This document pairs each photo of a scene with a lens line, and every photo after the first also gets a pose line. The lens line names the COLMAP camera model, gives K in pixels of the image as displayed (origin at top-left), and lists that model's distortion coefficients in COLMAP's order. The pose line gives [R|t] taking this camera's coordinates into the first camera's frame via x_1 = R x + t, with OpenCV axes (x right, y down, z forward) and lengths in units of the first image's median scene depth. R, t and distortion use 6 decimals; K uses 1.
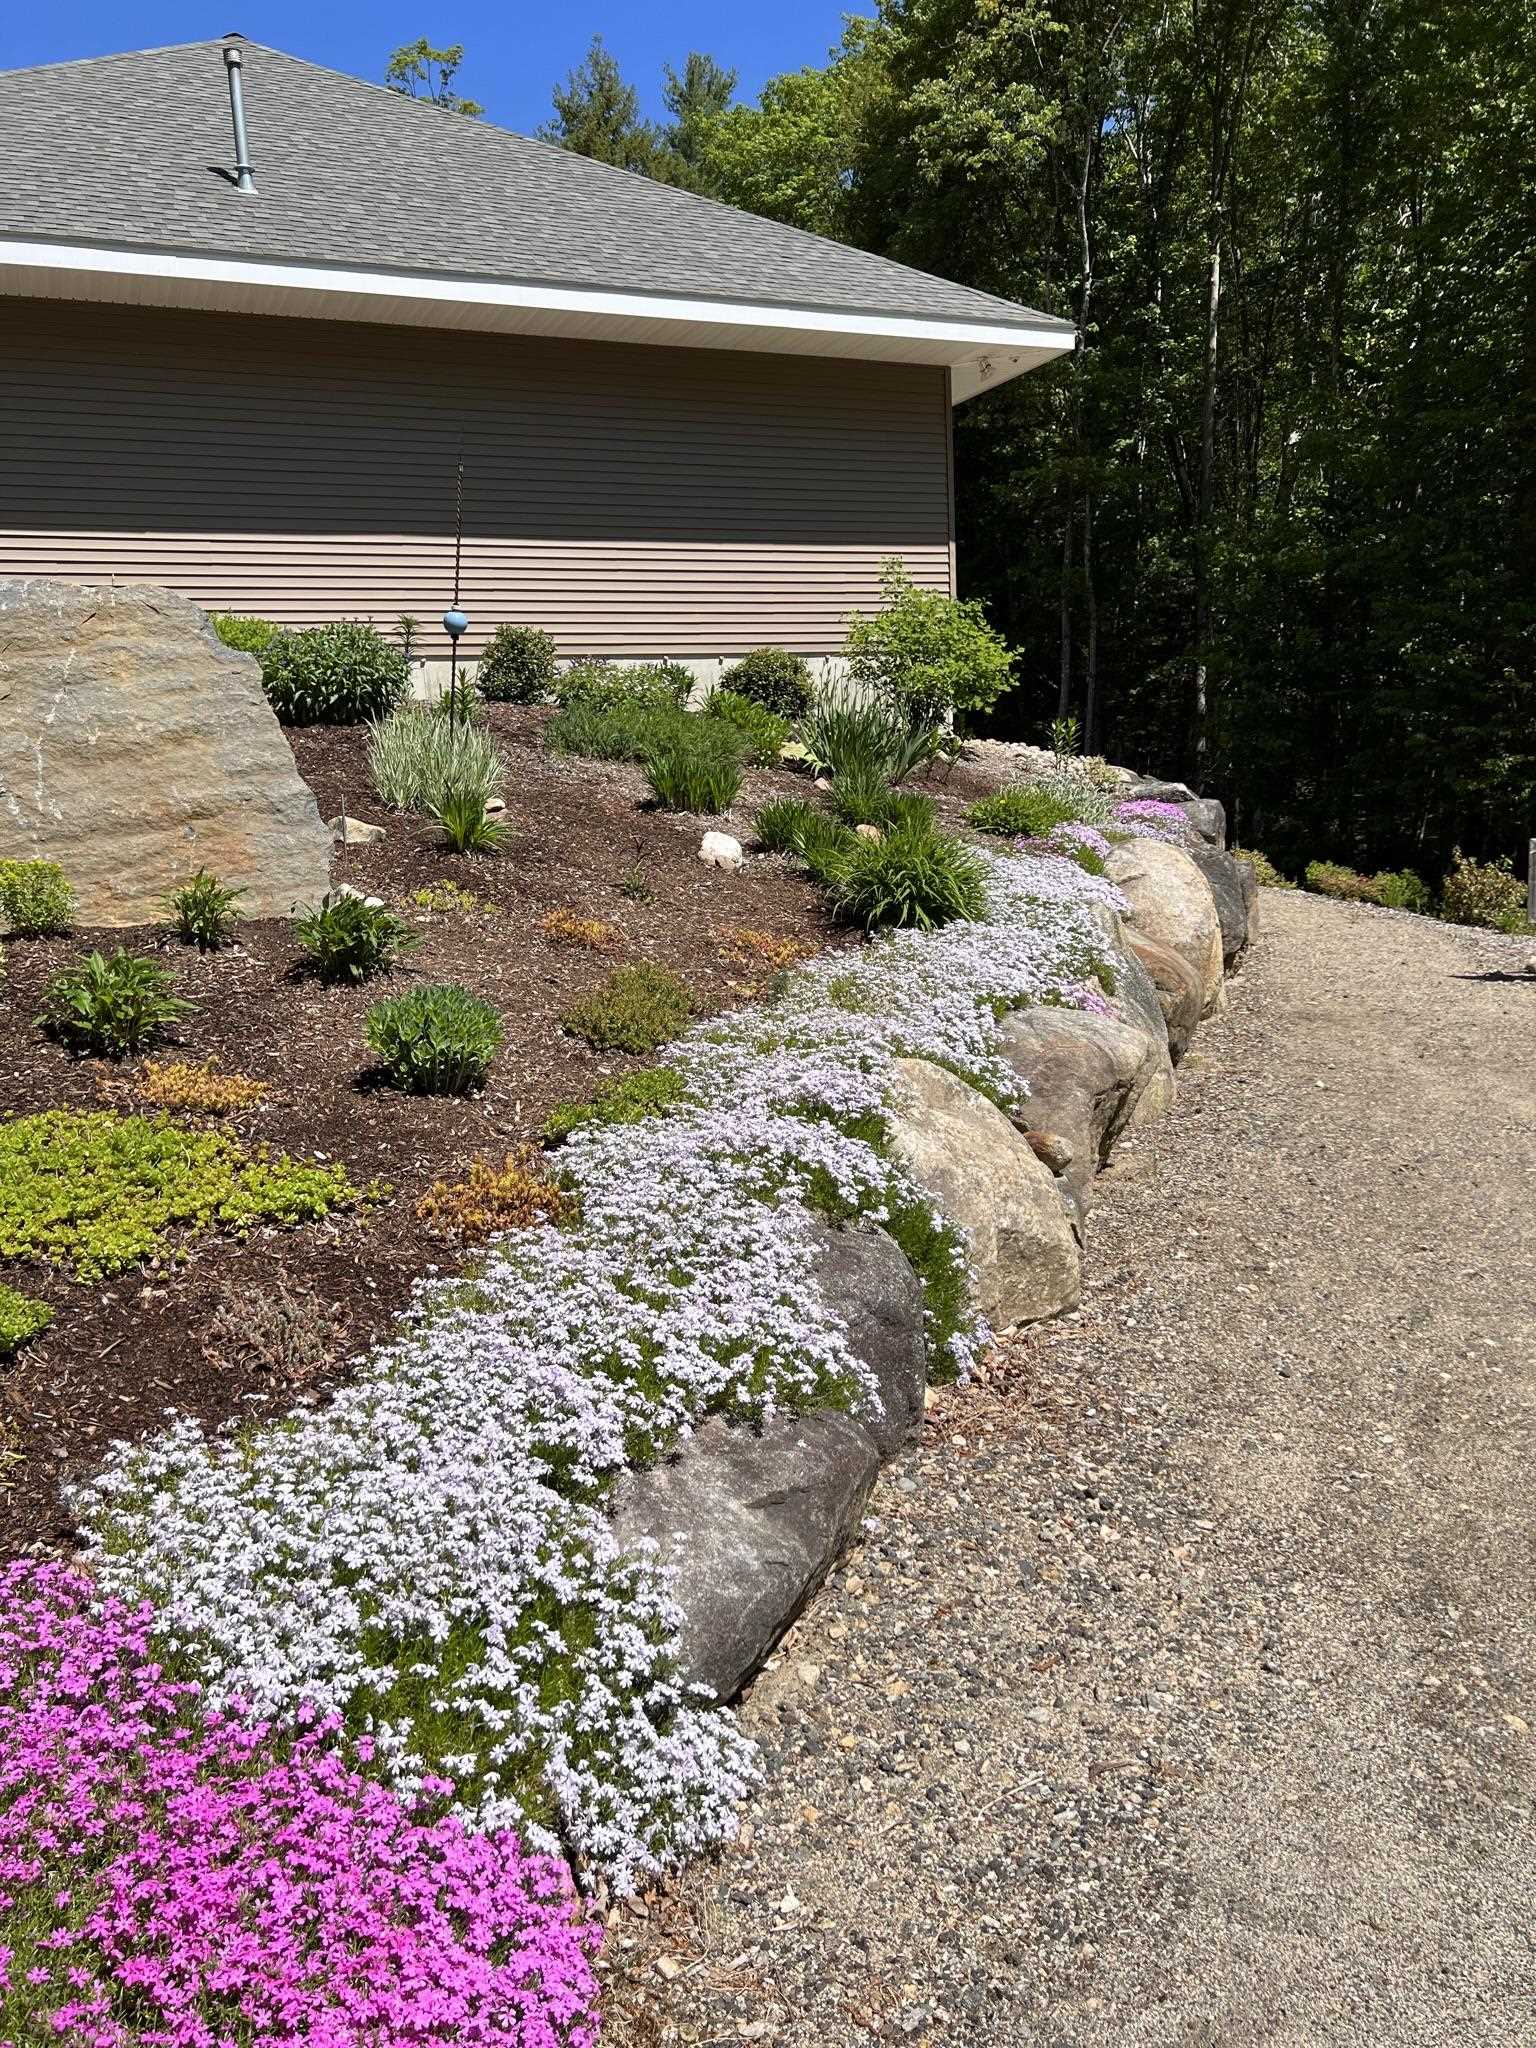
lens RADIAL K [[1539.6, 0, 776.6], [0, 1539.6, 1024.5], [0, 0, 1]] dist [0.059230, 0.003967]
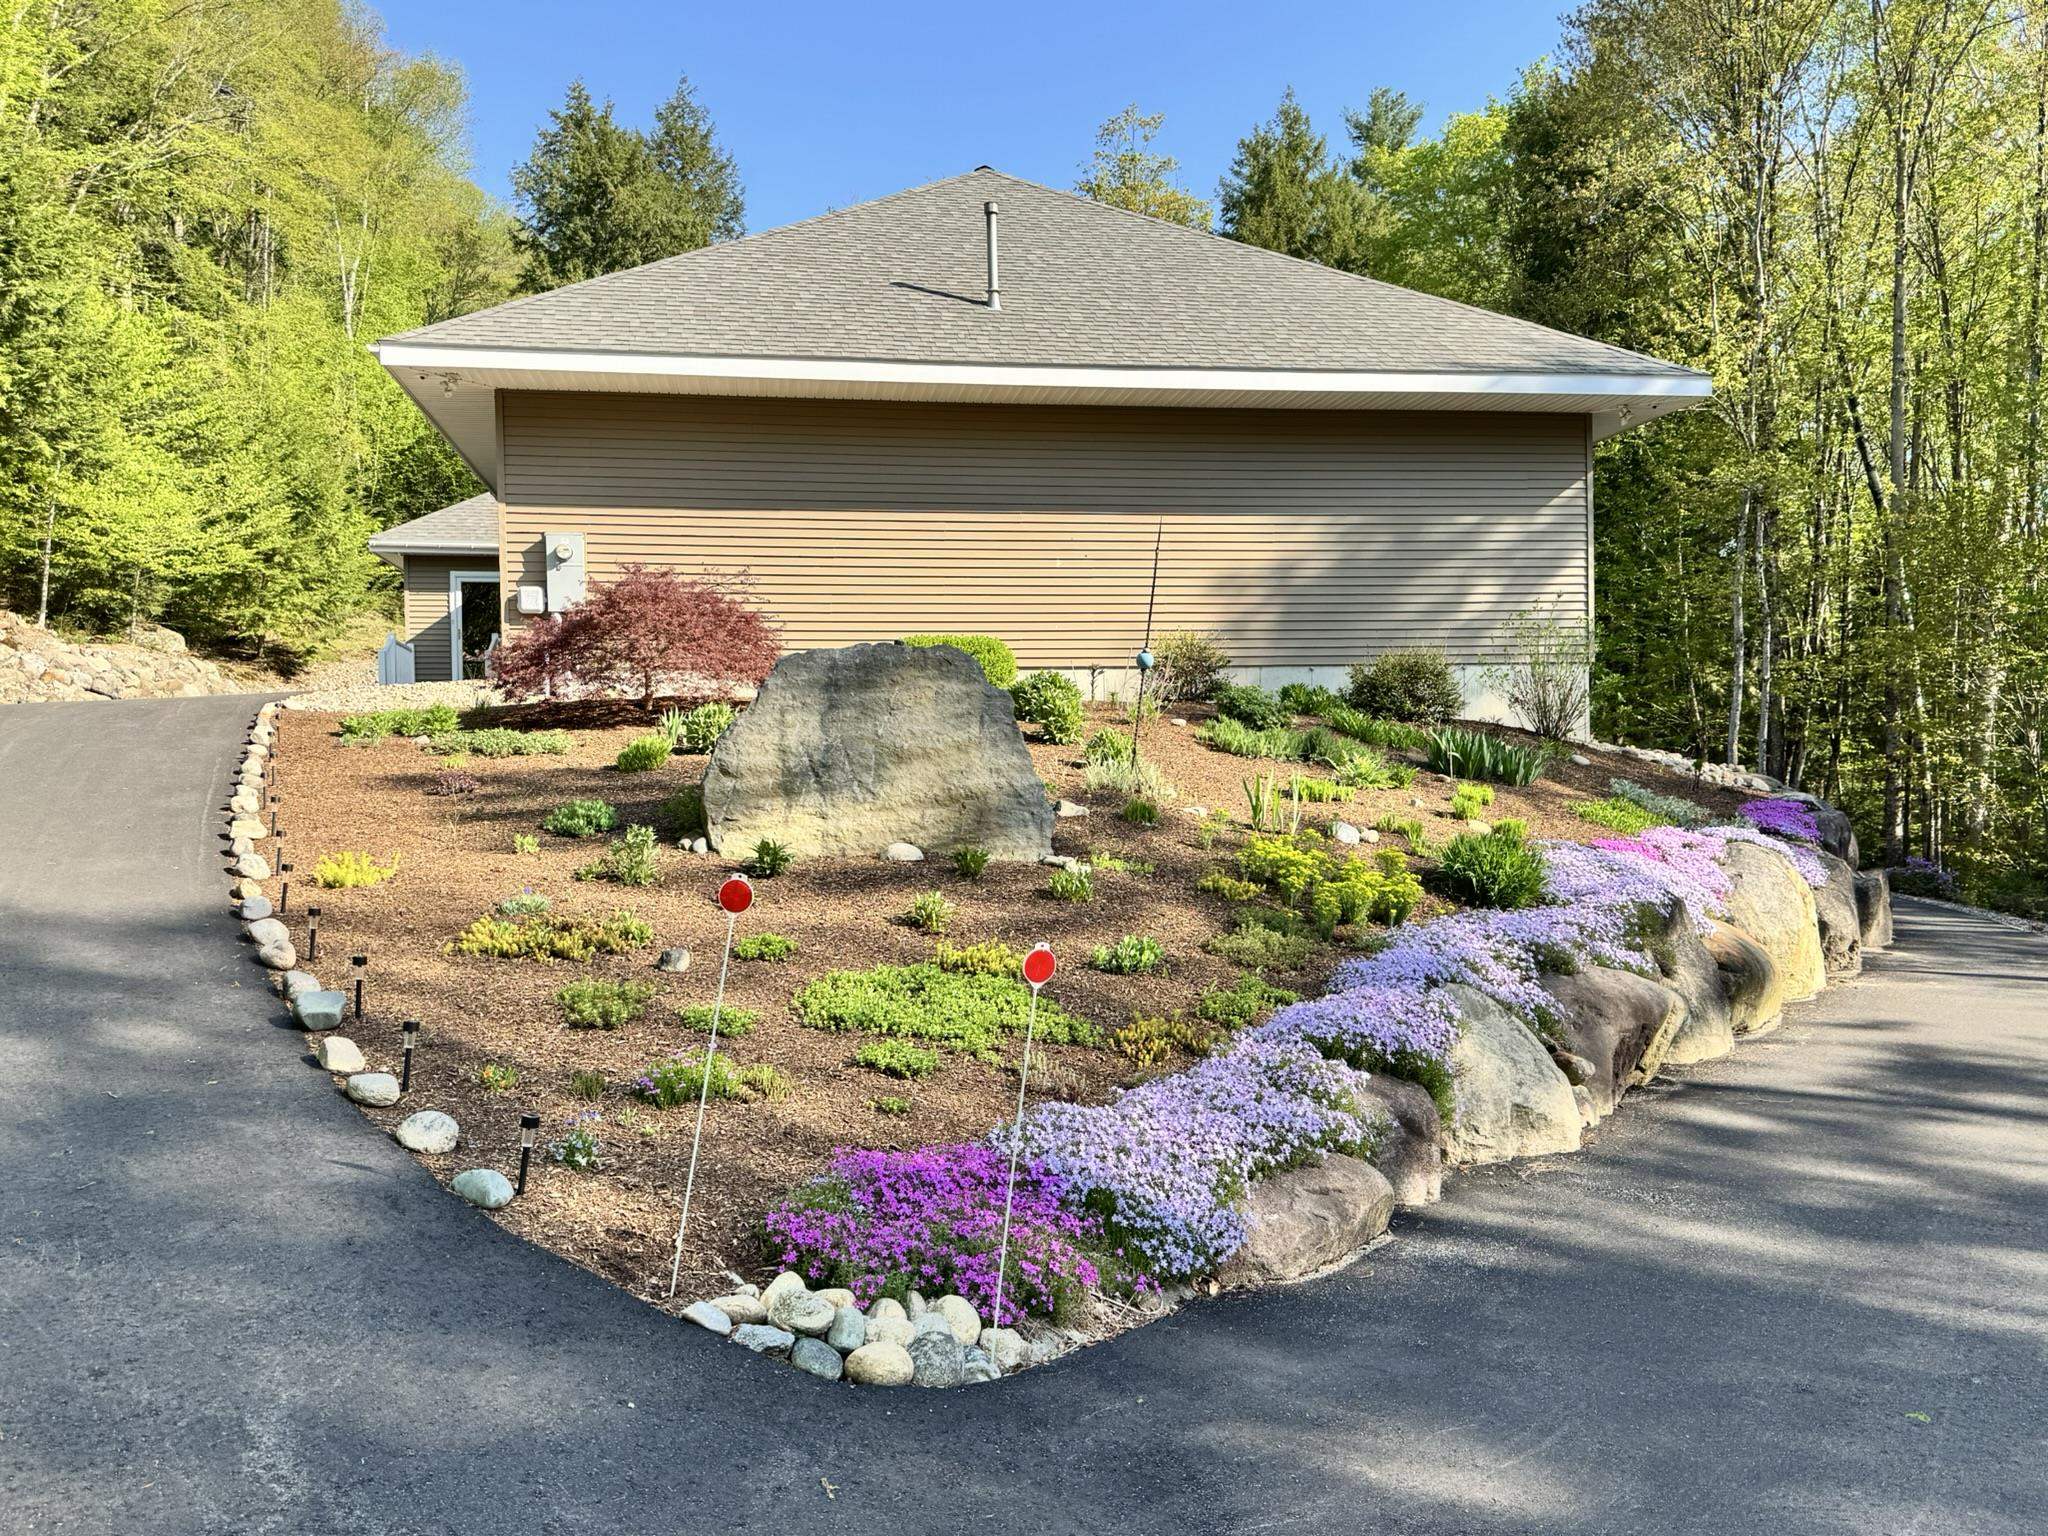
lens RADIAL K [[1619.7, 0, 1024.9], [0, 1619.7, 773.2], [0, 0, 1]] dist [0.013051, 0.001682]
pose [[0.968459, 0.032864, -0.246997, 0.019145], [-0.070263, 0.987056, -0.144165, 0.022636], [0.239063, 0.156973, 0.958232, -0.173092]]
